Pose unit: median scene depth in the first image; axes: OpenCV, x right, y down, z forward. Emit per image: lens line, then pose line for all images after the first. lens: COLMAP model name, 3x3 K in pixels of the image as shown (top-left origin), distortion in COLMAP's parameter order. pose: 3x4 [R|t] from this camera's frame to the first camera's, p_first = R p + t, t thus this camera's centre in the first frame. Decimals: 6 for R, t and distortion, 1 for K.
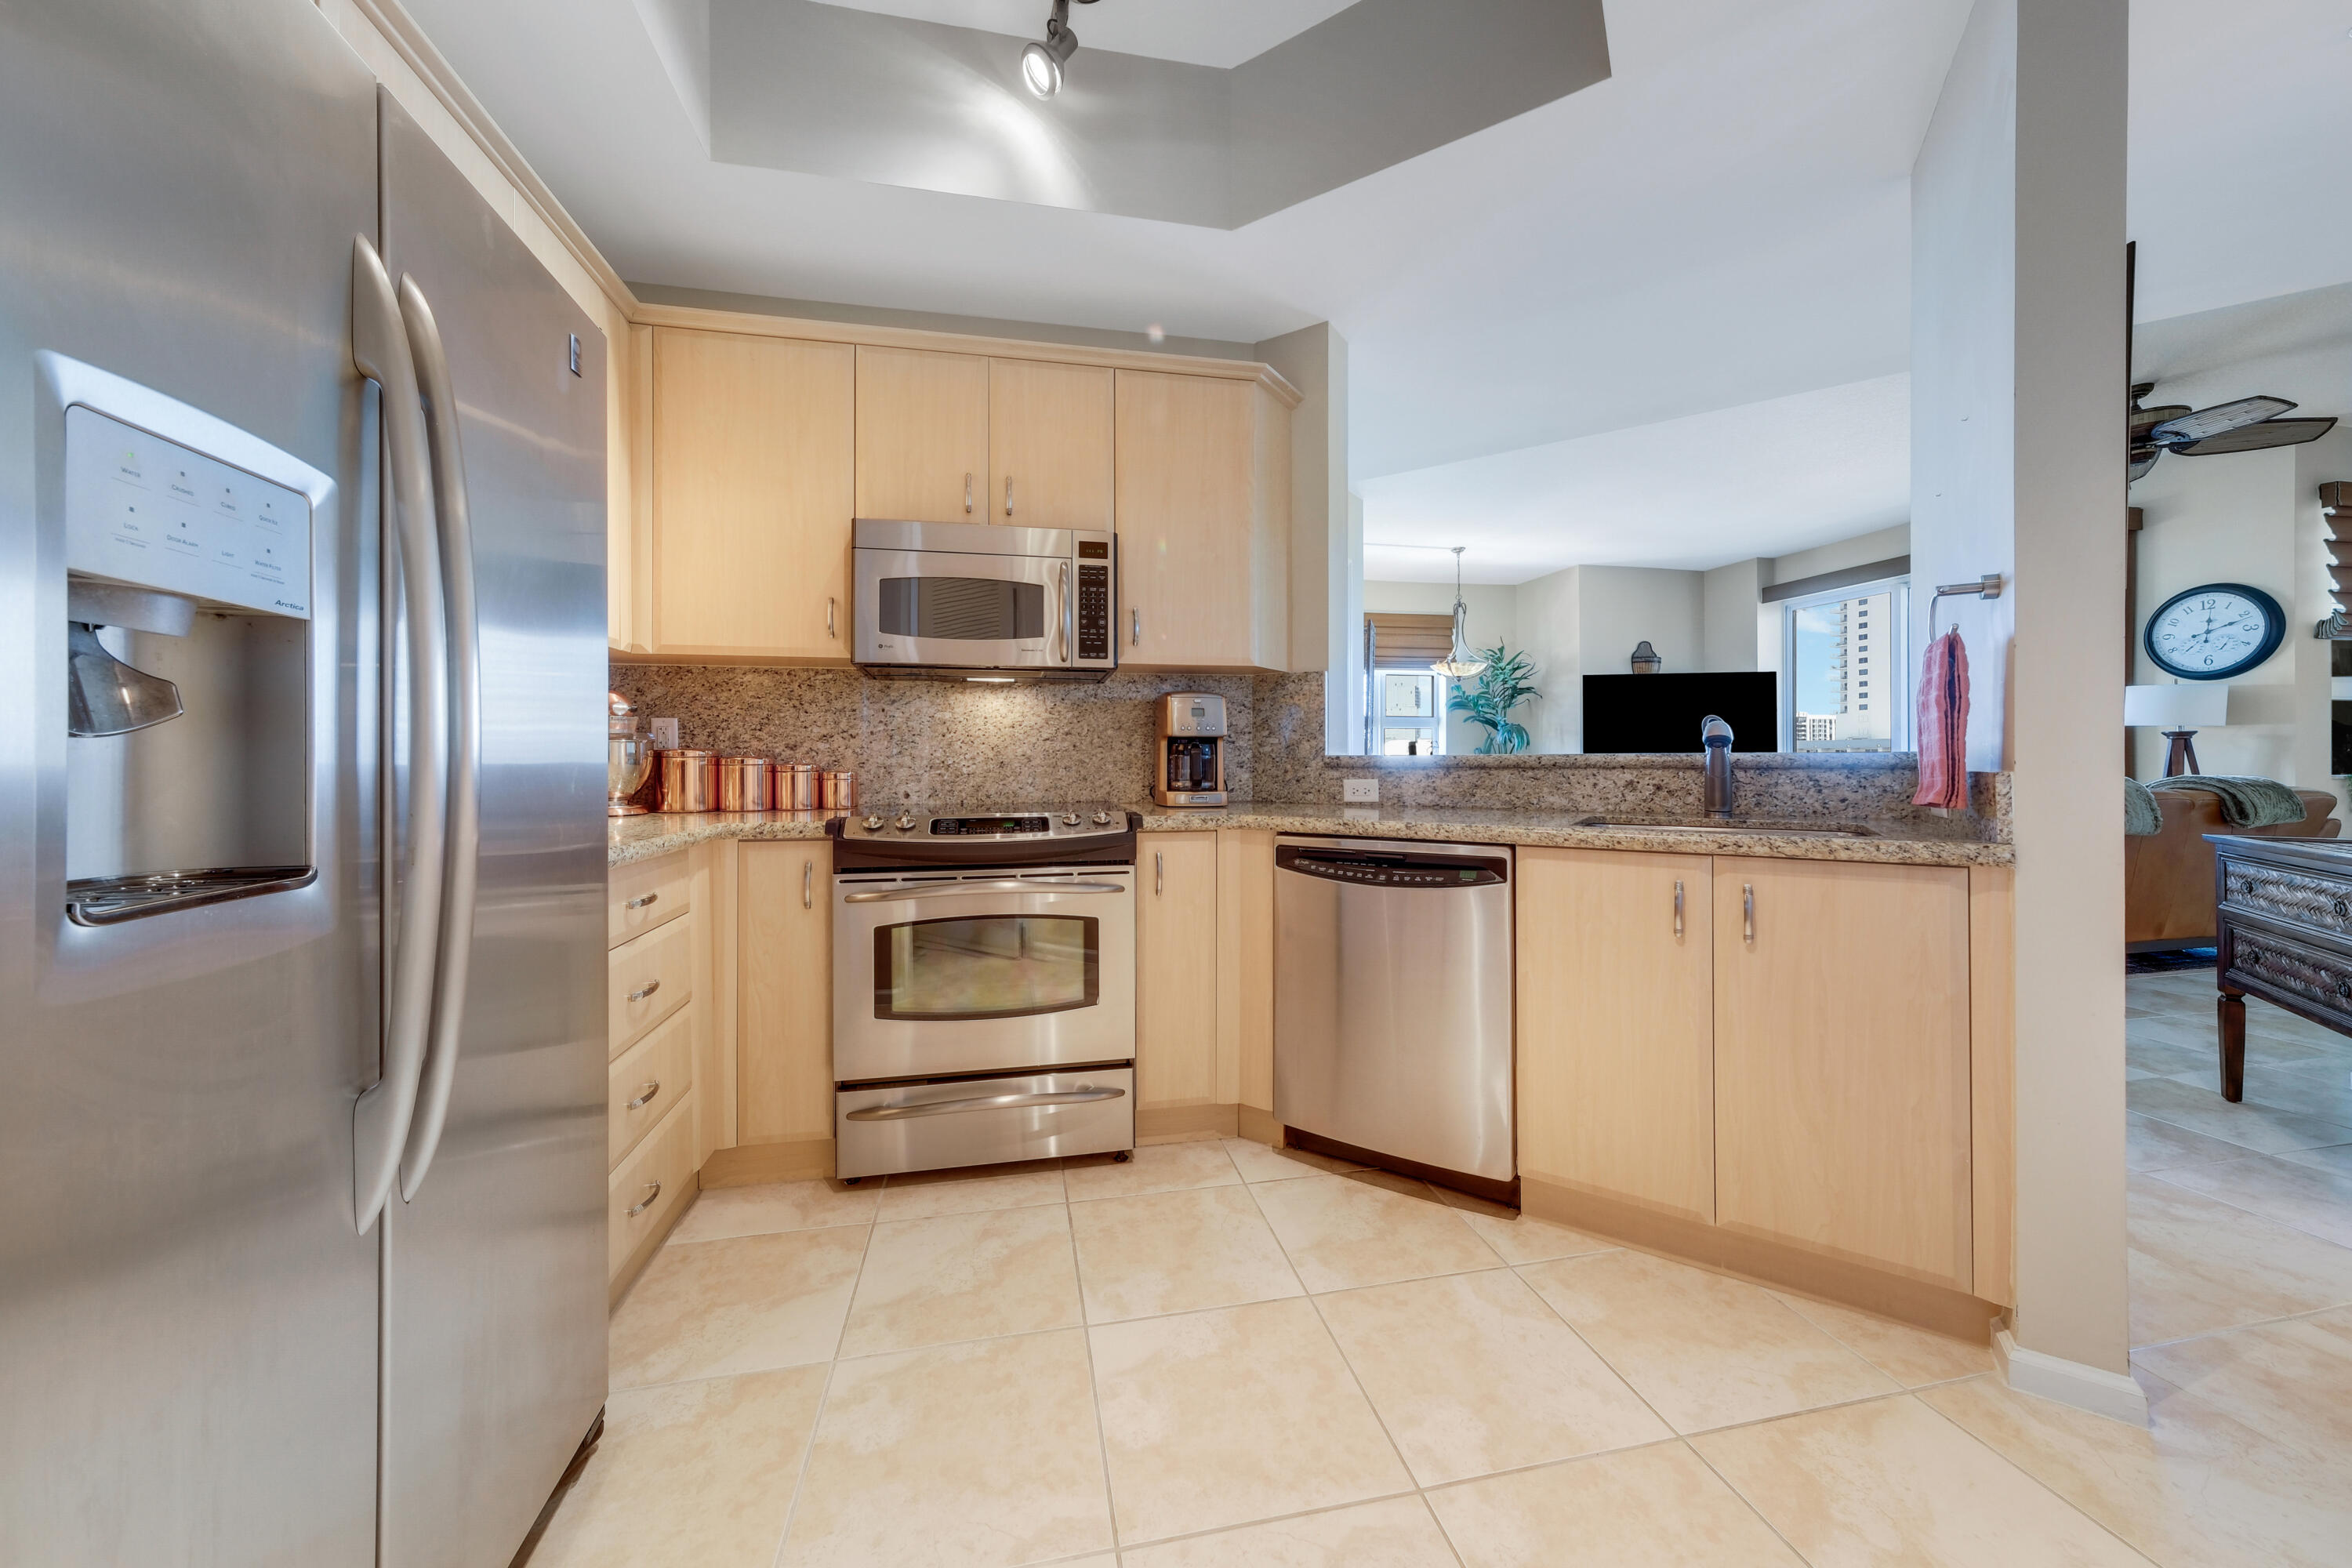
lens RADIAL K [[823.8, 0, 1179.7], [0, 823.8, 757.9], [0, 0, 1]] dist [0.008713, 0.000134]
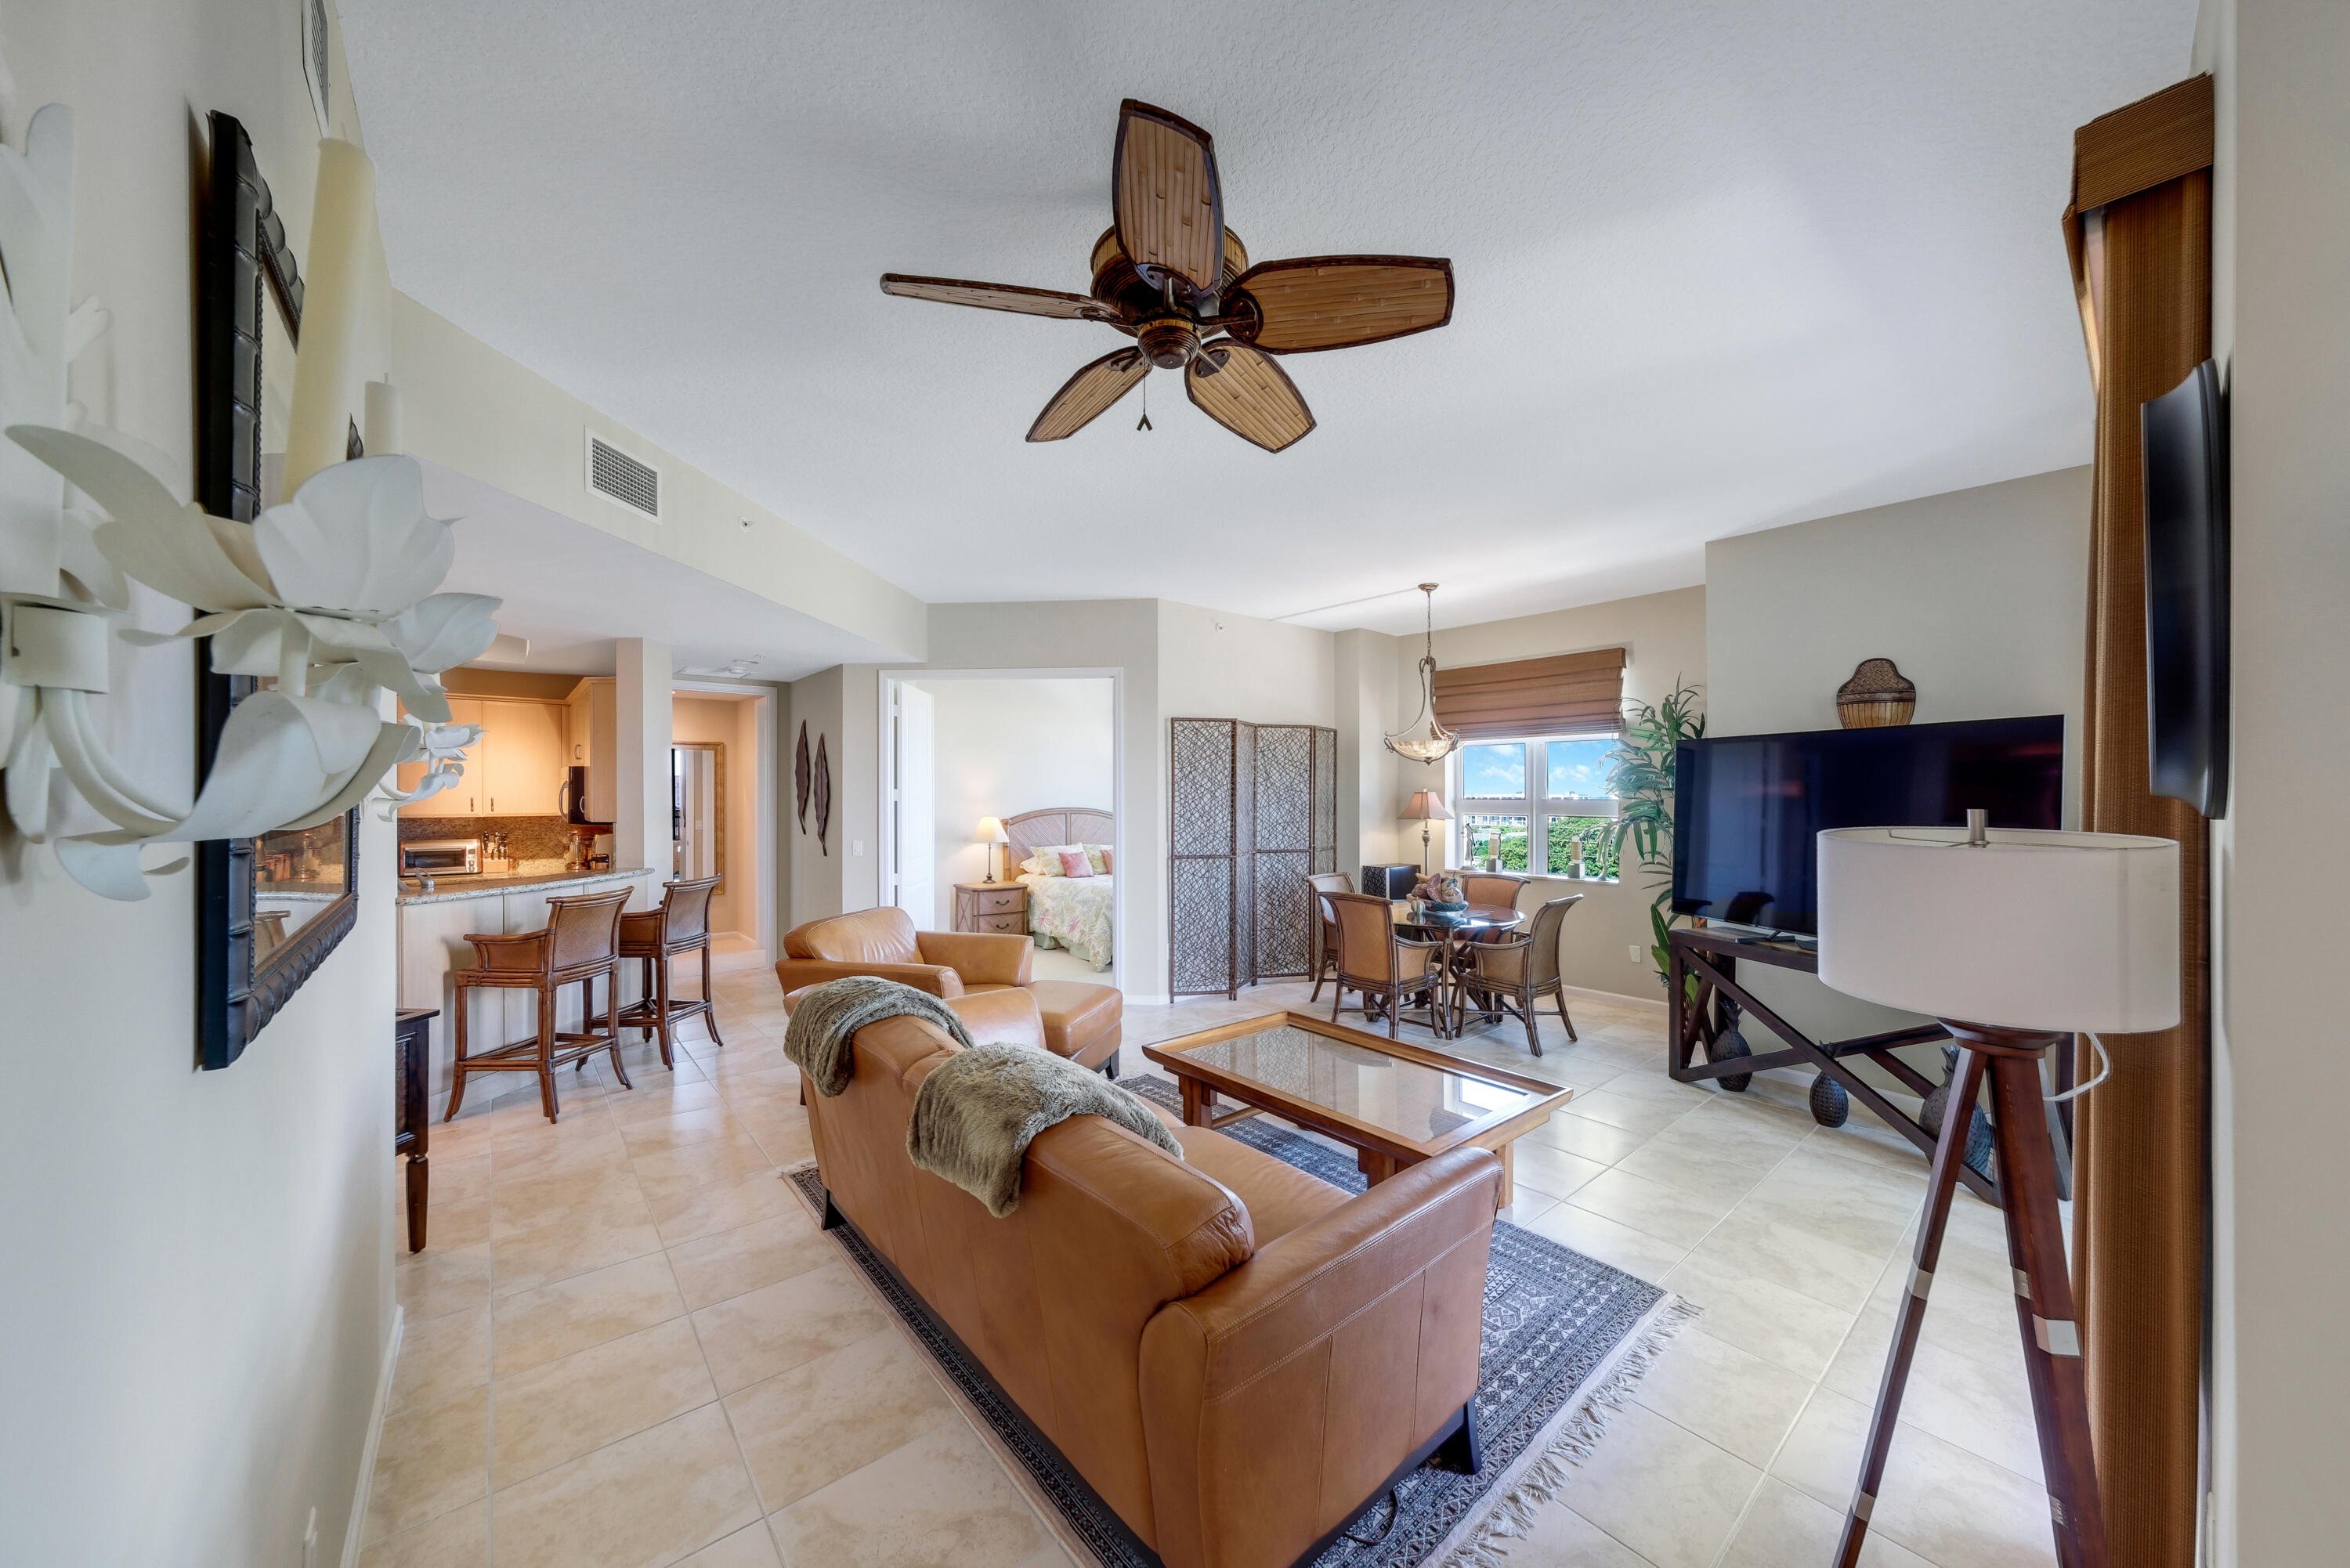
lens RADIAL K [[823.2, 0, 1169.6], [0, 823.2, 792.8], [0, 0, 1]] dist [-0.000646, -0.000072]
pose [[0.457152, 0.003700, -0.889381, 0.859412], [-0.004236, 0.999989, 0.001983, -0.065210], [0.889379, 0.002861, 0.457162, 0.439026]]
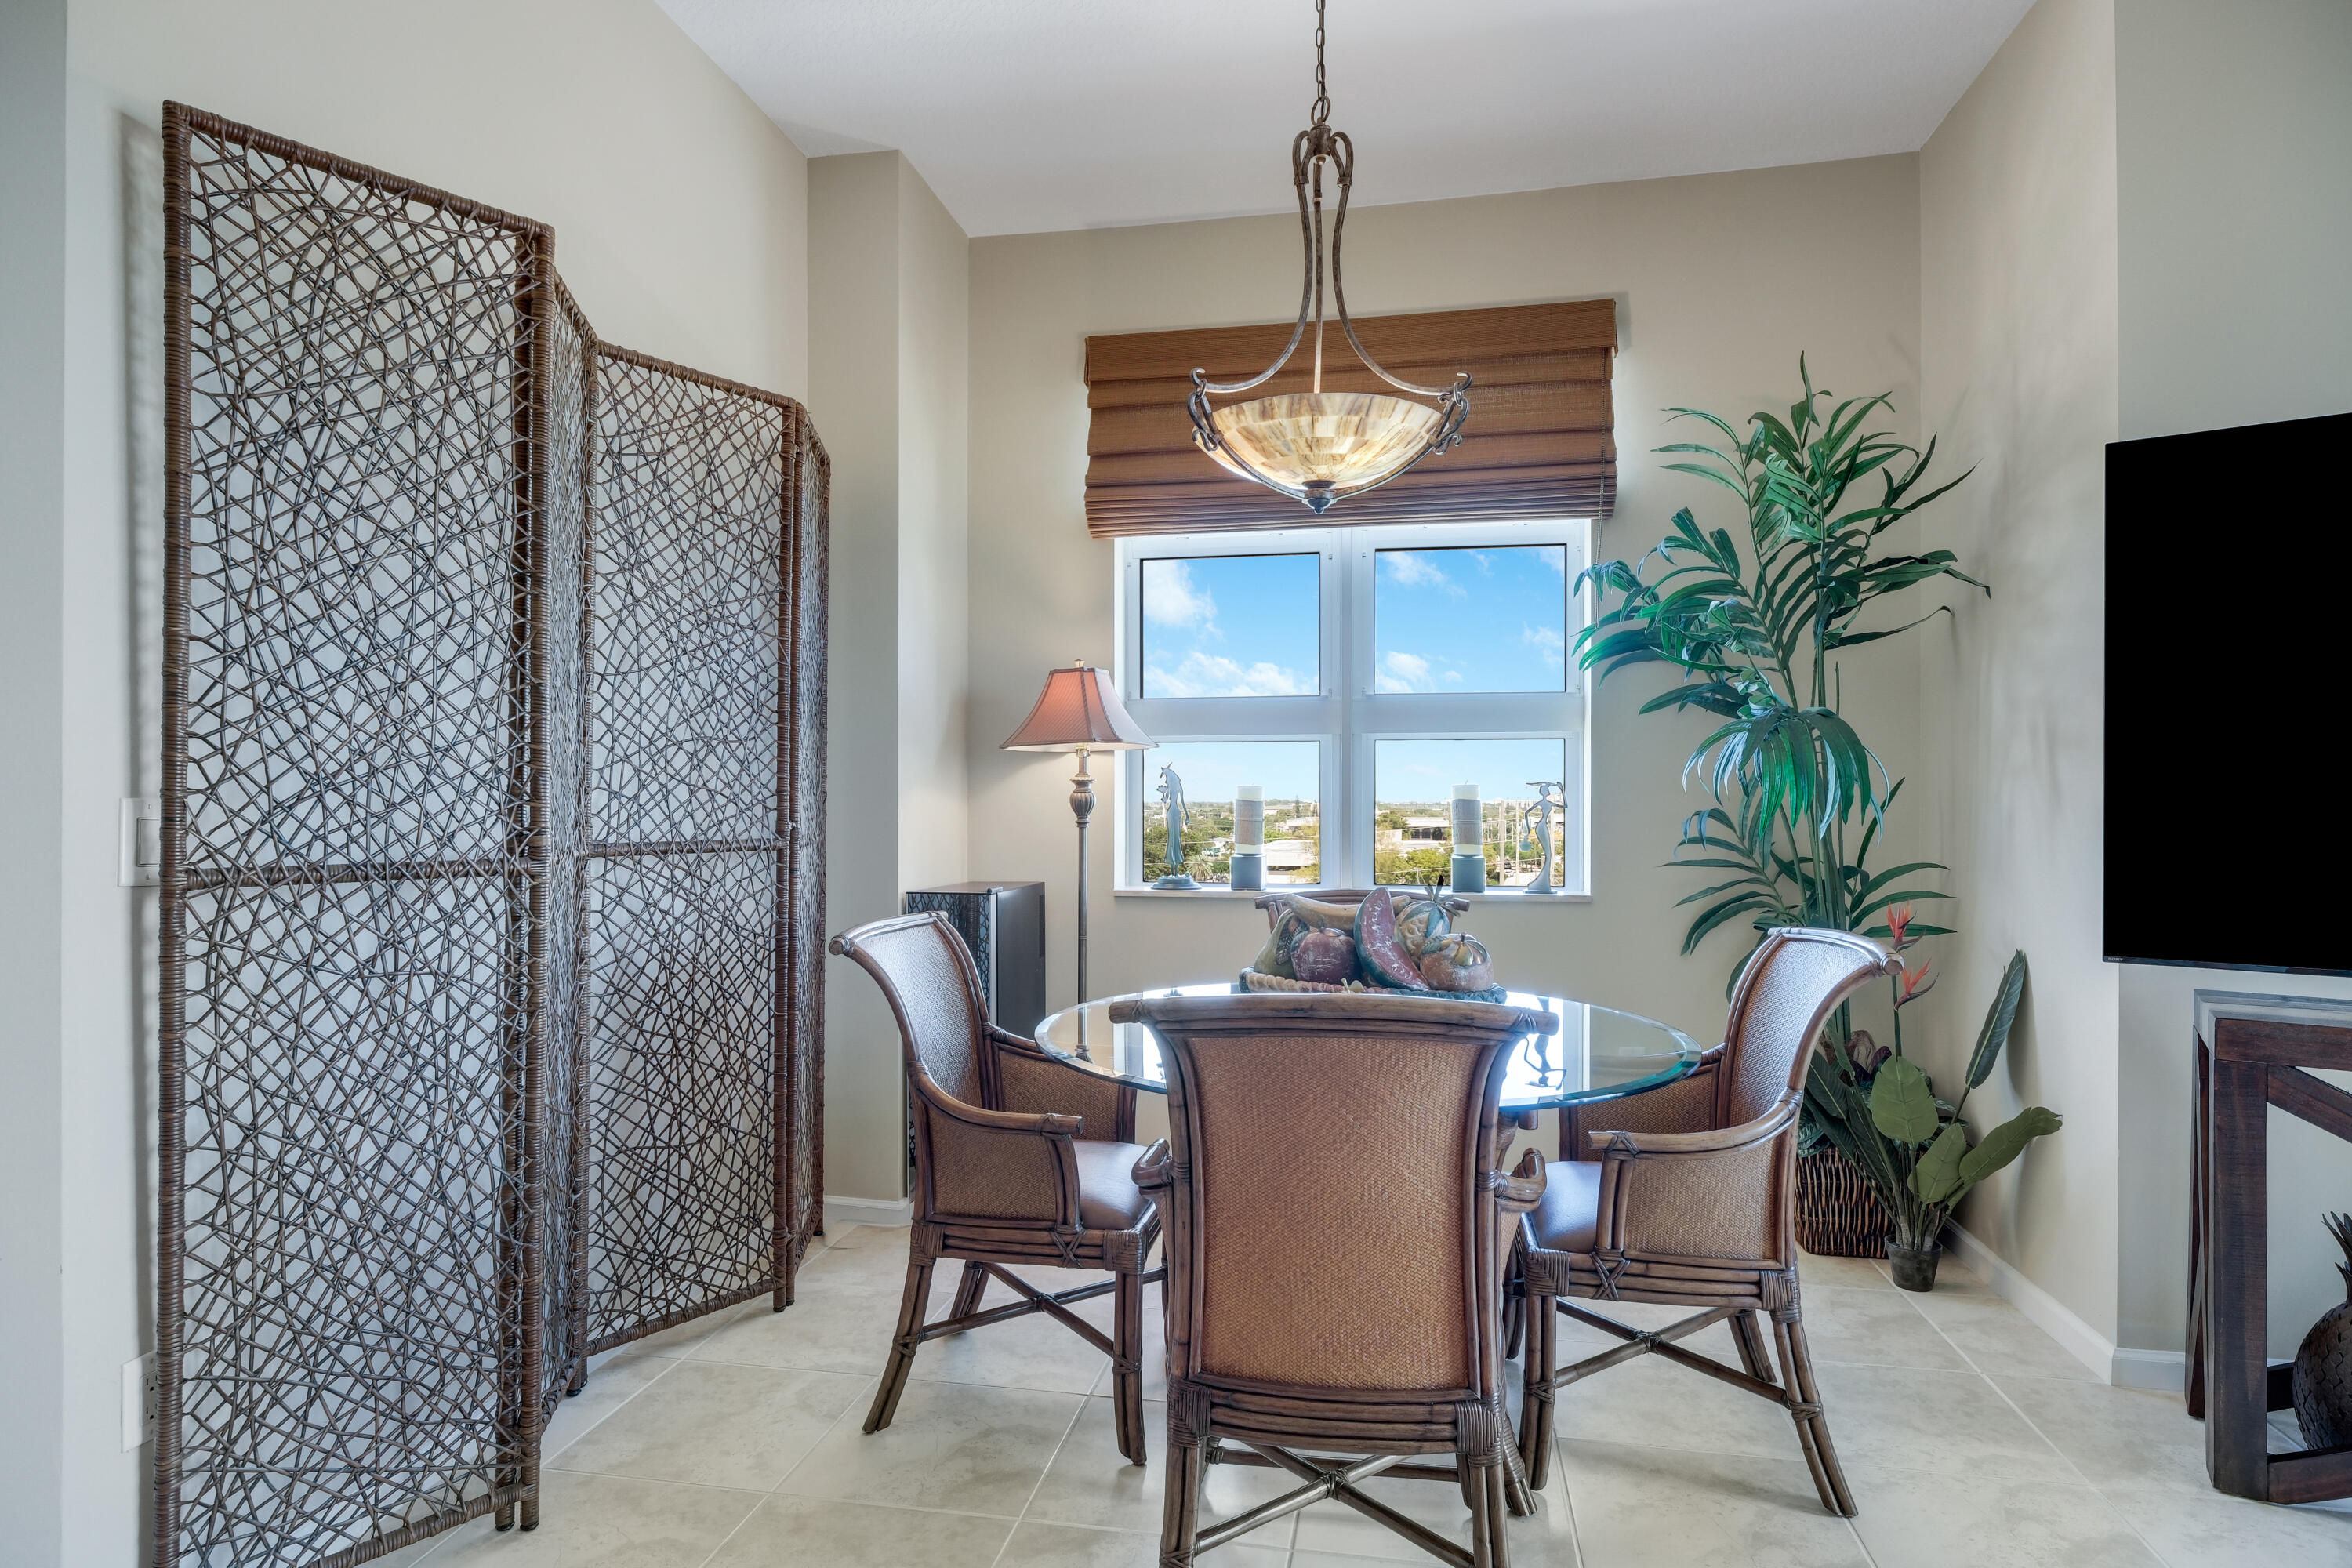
lens RADIAL K [[1283.7, 0, 1173.7], [0, 1283.7, 792.1], [0, 0, 1]] dist [-0.002028, -0.001619]
pose [[0.921510, 0.001528, -0.388352, 0.416153], [-0.003884, 0.999979, -0.005282, -0.017756], [0.388336, 0.006376, 0.921496, 0.659962]]
